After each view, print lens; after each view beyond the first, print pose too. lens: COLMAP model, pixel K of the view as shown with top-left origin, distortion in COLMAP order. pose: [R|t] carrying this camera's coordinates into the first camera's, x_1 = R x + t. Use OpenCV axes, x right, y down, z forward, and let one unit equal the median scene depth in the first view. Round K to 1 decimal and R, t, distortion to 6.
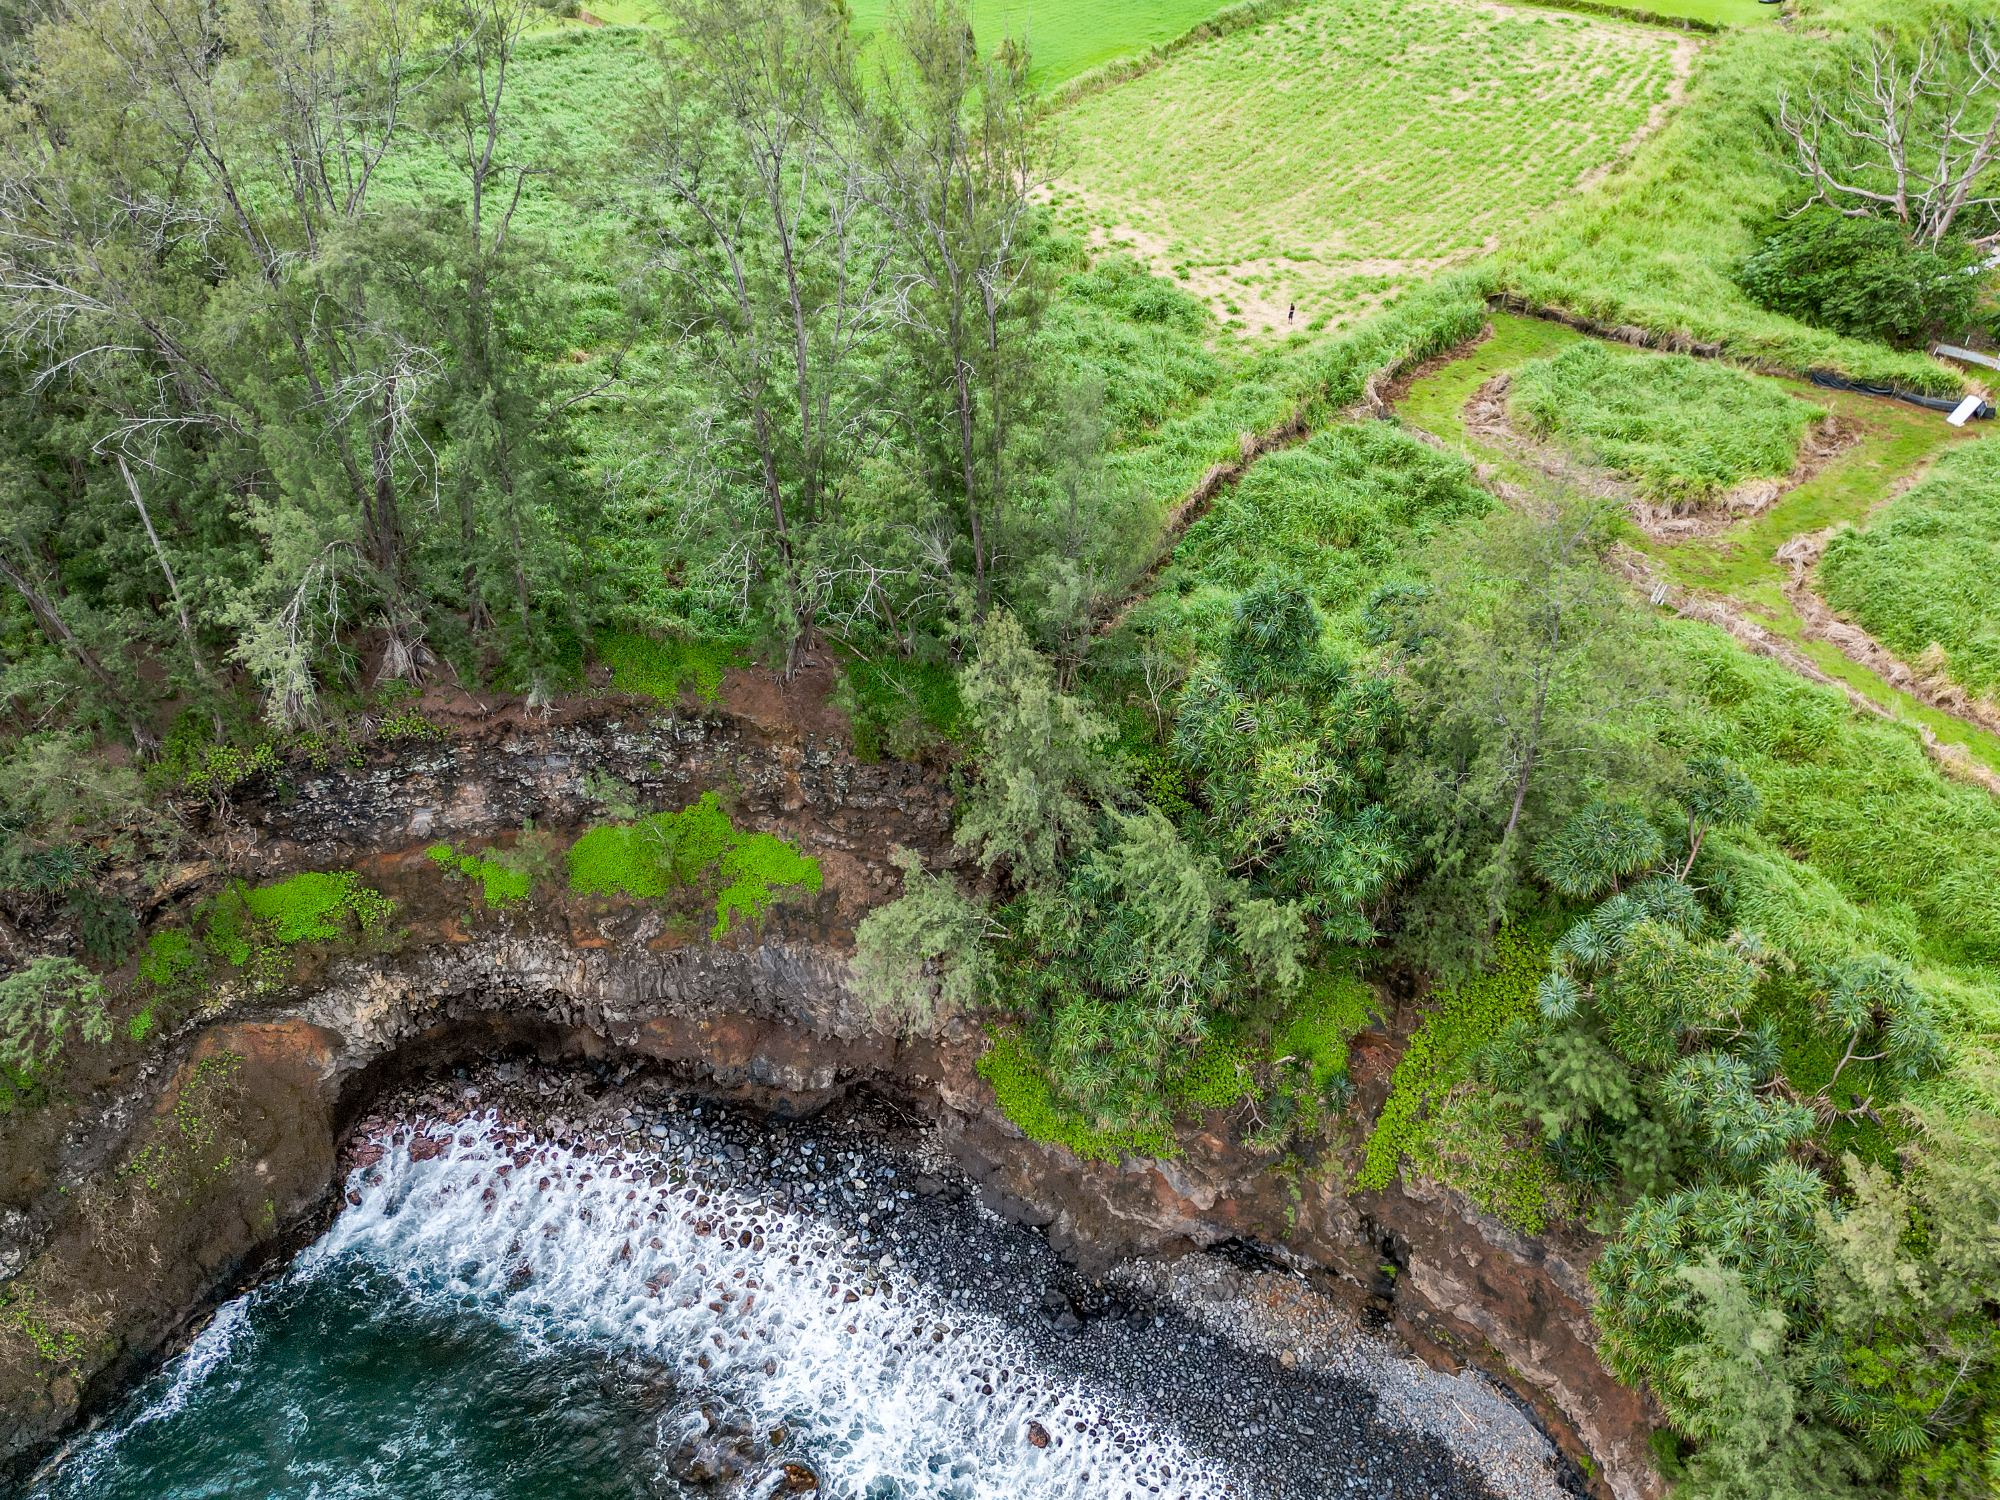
lens RADIAL K [[1404.6, 0, 991.3], [0, 1404.6, 748.3], [0, 0, 1]] dist [0.070729, -0.070444]
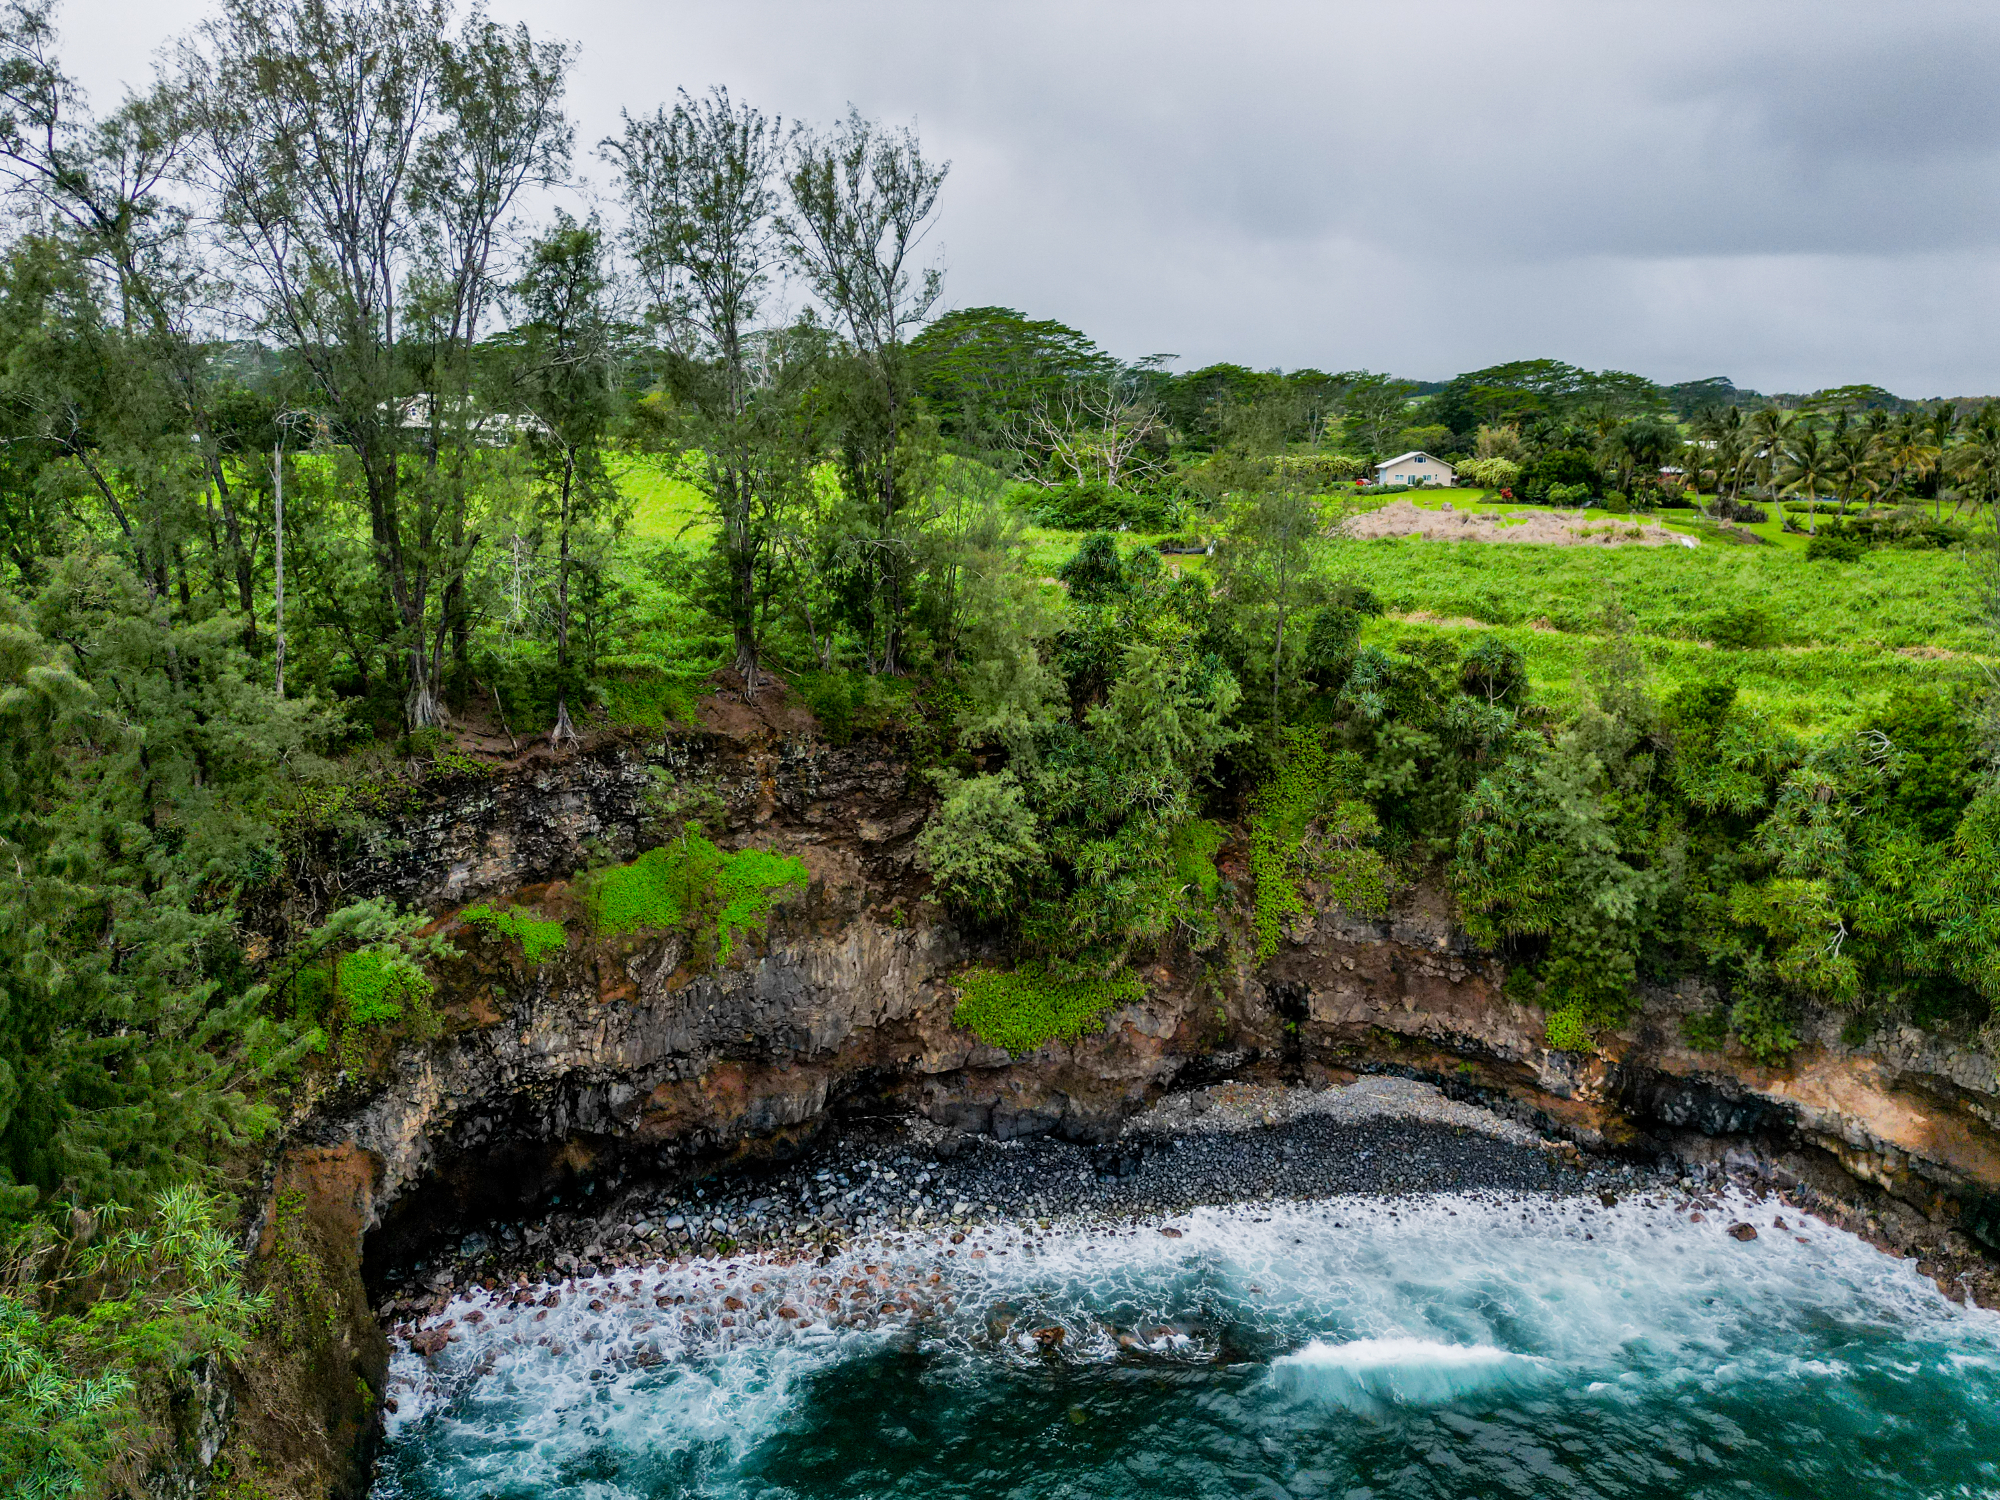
lens RADIAL K [[1404.6, 0, 991.3], [0, 1404.6, 748.3], [0, 0, 1]] dist [0.070729, -0.070444]
pose [[0.745402, -0.132721, 0.653270, -0.735683], [0.377547, 0.891708, -0.249629, 0.342281], [-0.549395, 0.432714, 0.714789, 0.079653]]
